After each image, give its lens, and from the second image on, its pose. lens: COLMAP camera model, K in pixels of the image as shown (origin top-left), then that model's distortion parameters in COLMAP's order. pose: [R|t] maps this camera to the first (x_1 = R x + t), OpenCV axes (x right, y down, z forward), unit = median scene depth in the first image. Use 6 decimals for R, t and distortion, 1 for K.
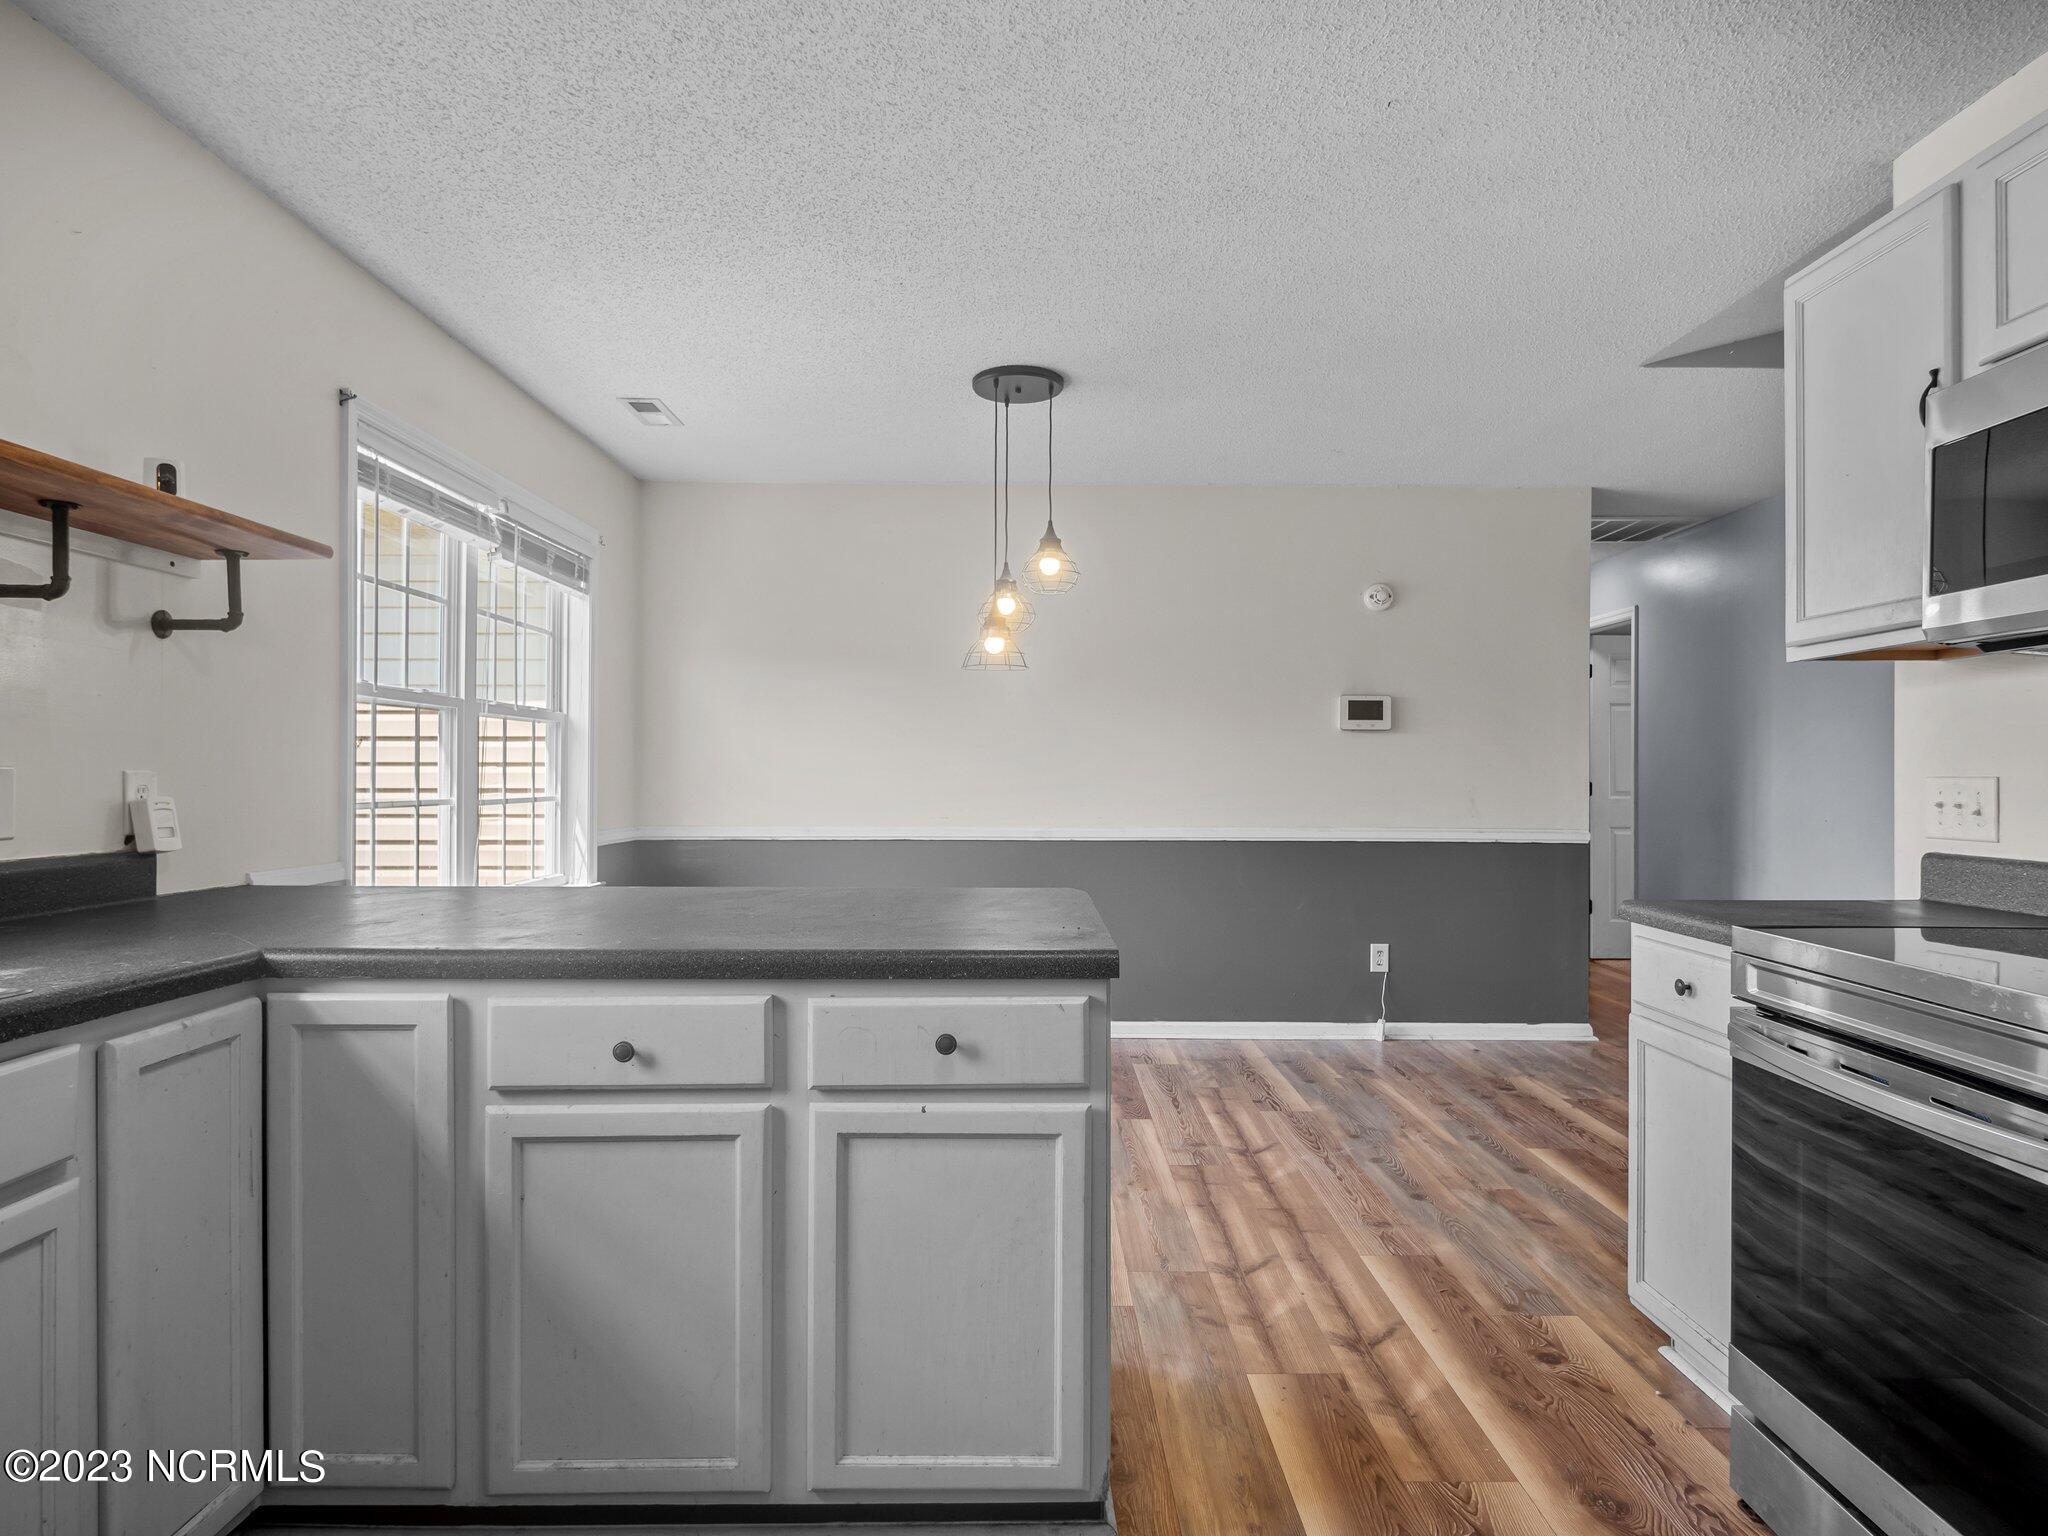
lens RADIAL K [[1153.7, 0, 1027.0], [0, 1153.7, 773.7], [0, 0, 1]] dist [-0.000629, -0.000273]
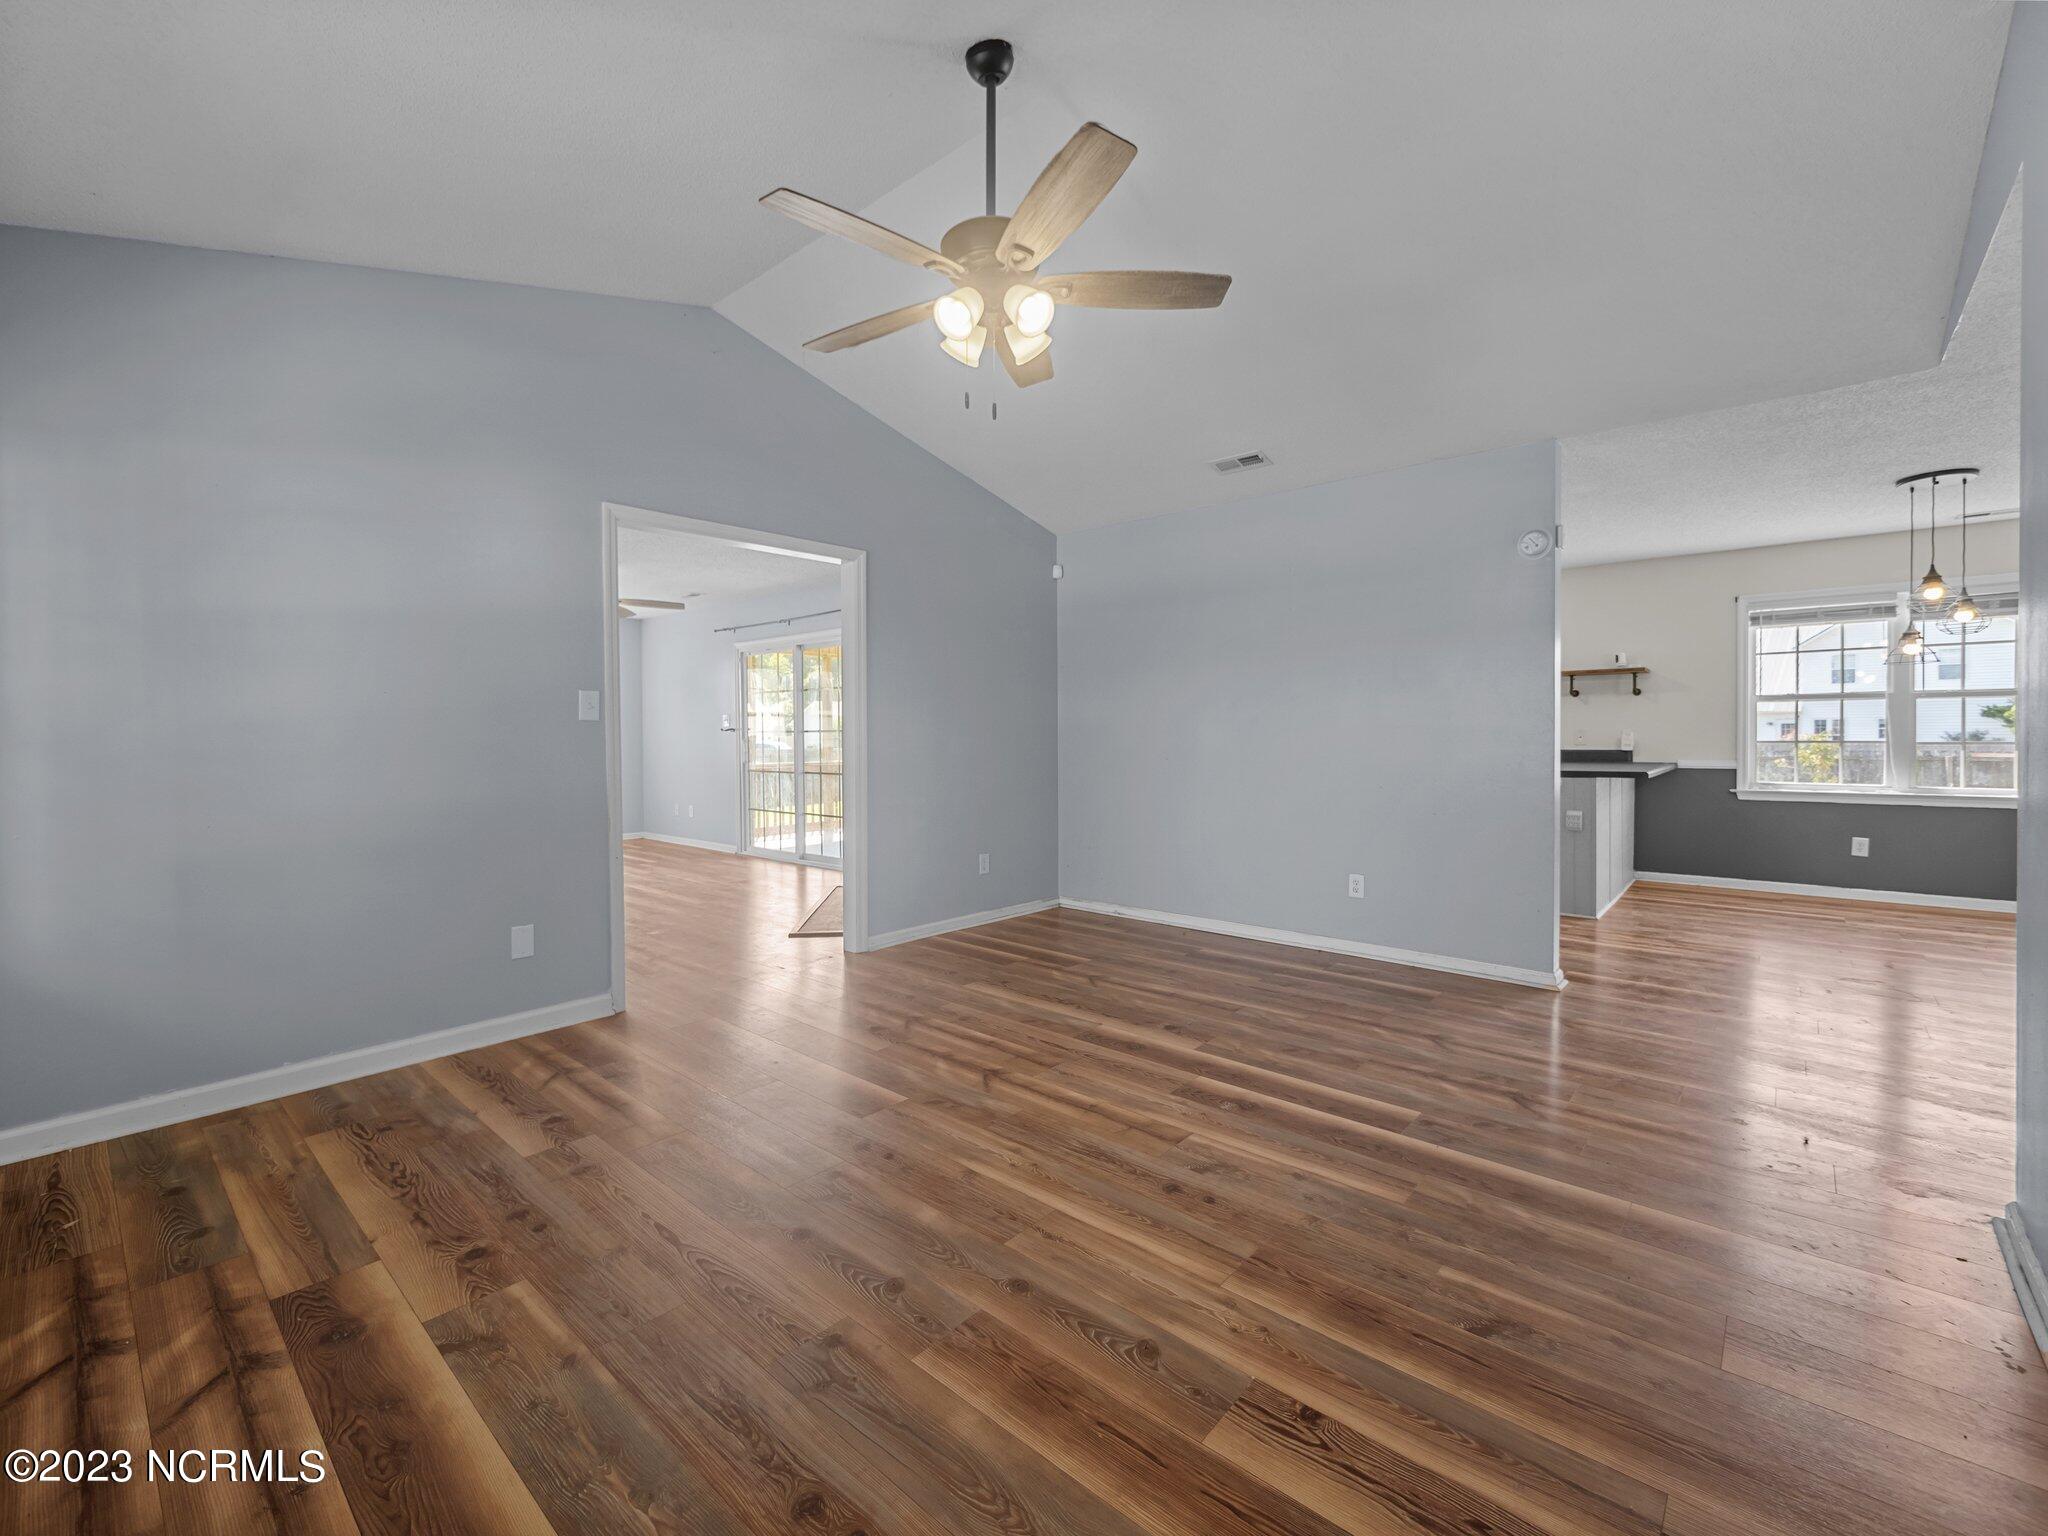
lens RADIAL K [[871.8, 0, 1027.8], [0, 871.8, 749.5], [0, 0, 1]] dist [-0.001877, -0.000183]
pose [[-0.658776, 0.017075, -0.752145, 1.715535], [0.010022, 0.999853, 0.013921, 0.002481], [0.752272, 0.001632, -0.658850, 0.851929]]
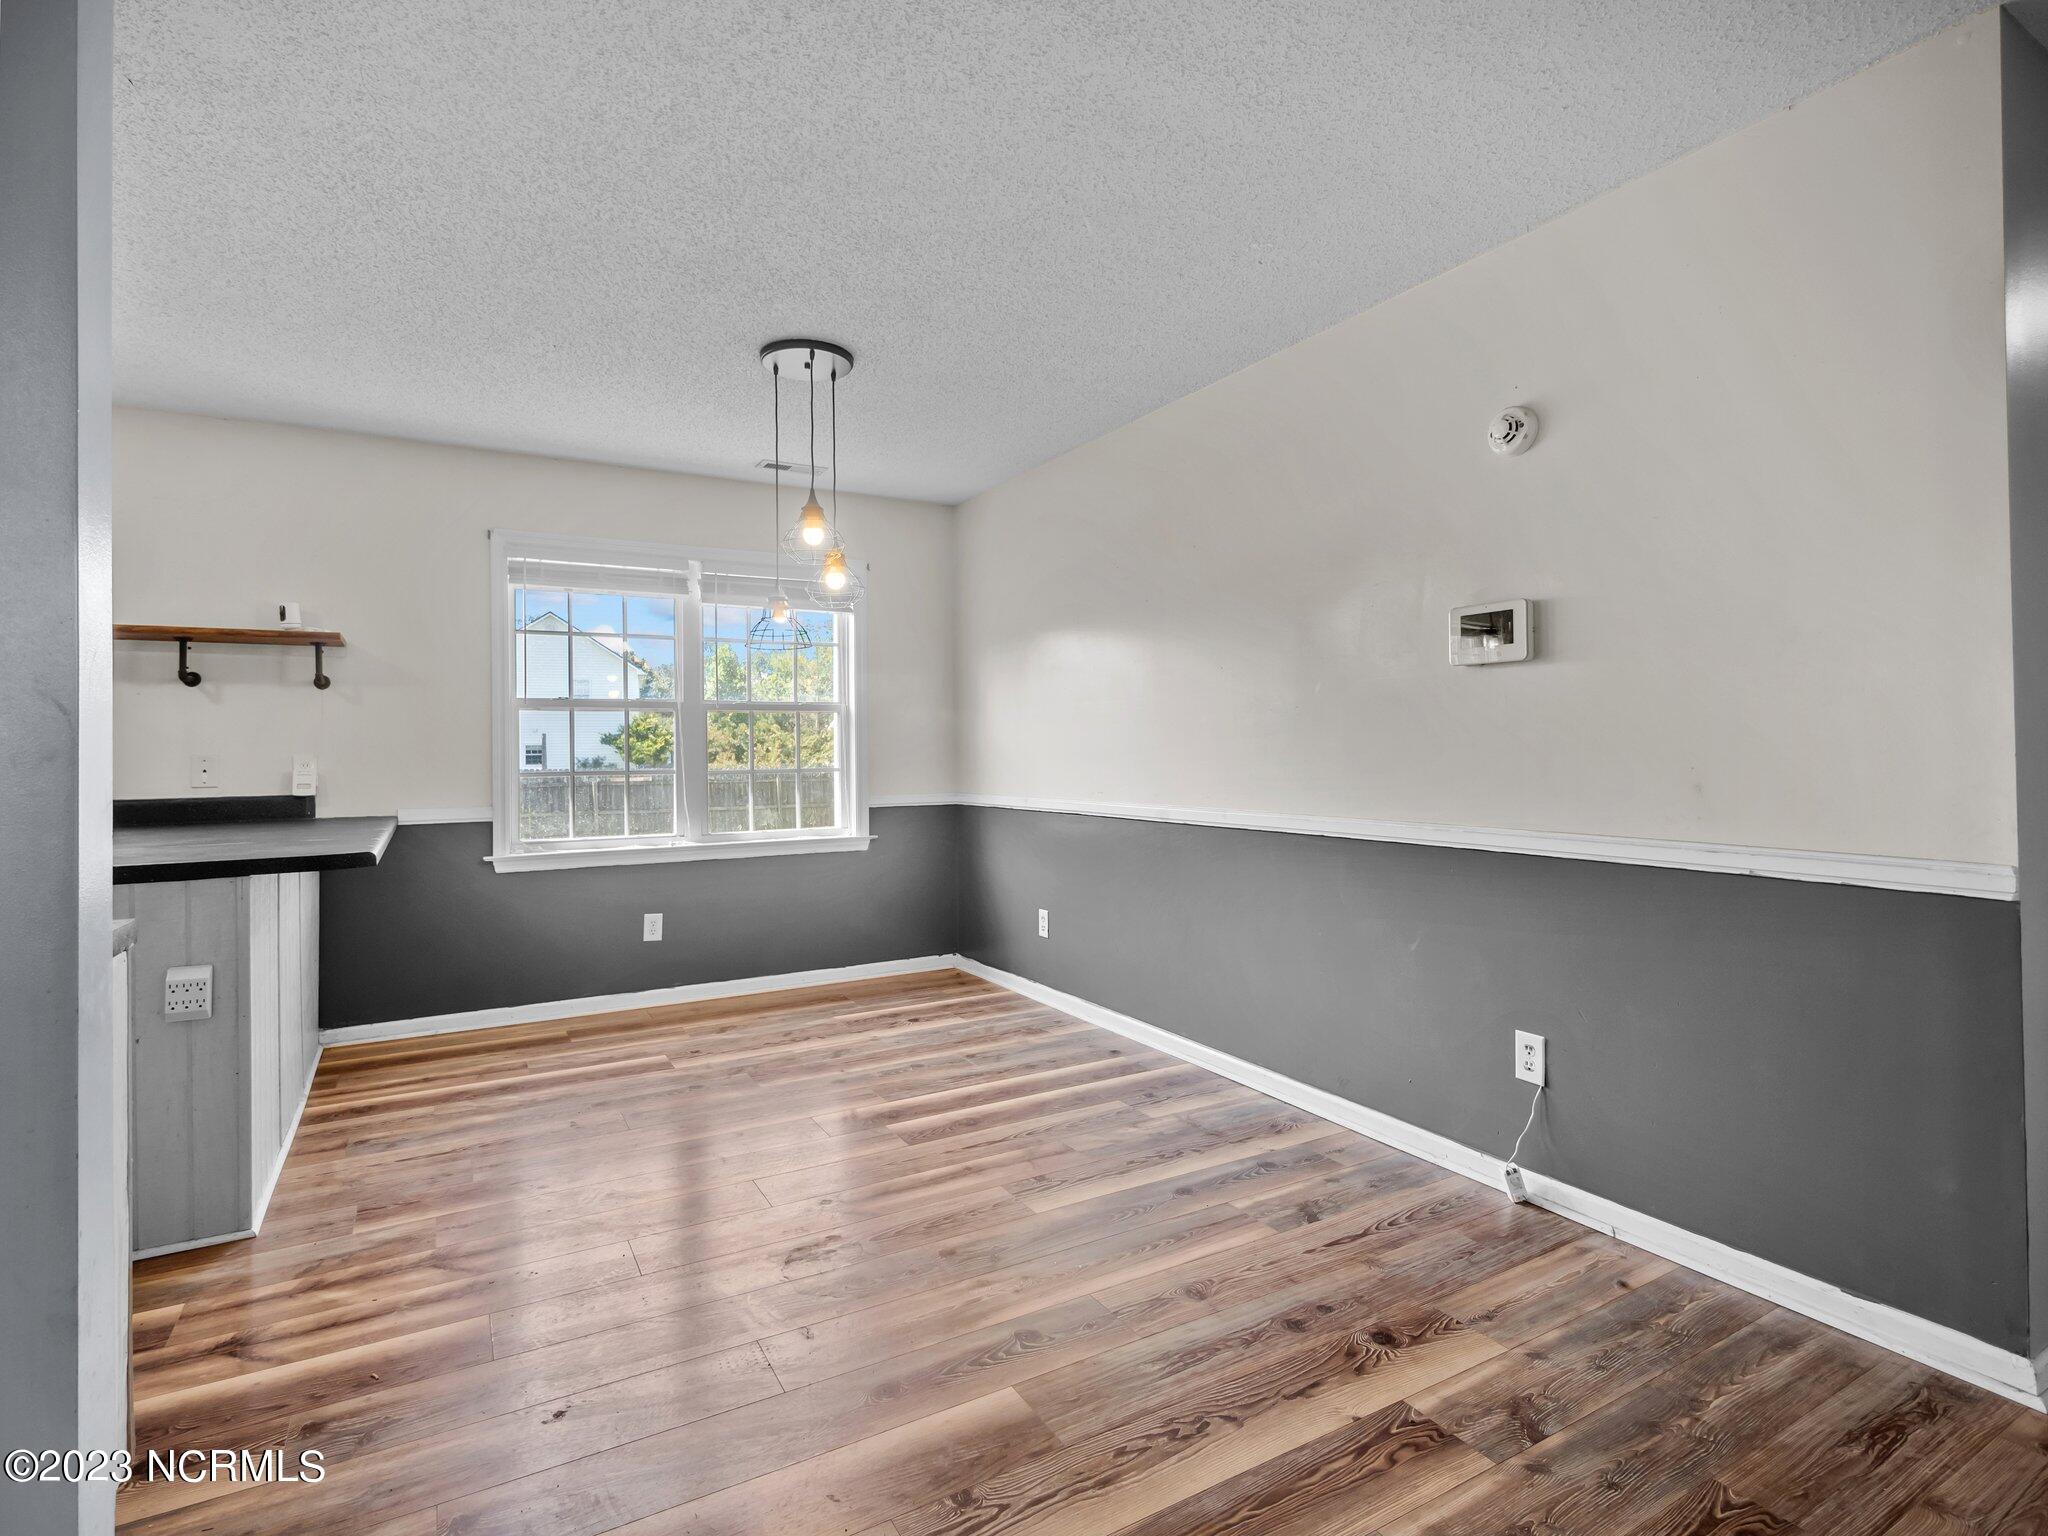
lens RADIAL K [[1023.7, 0, 1023.0], [0, 1023.7, 740.9], [0, 0, 1]] dist [-0.002751, 0.001062]
pose [[0.494583, -0.013218, -0.869030, 0.854292], [0.014464, 0.999871, -0.006977, 0.002431], [0.869010, -0.009119, 0.494710, 0.723353]]
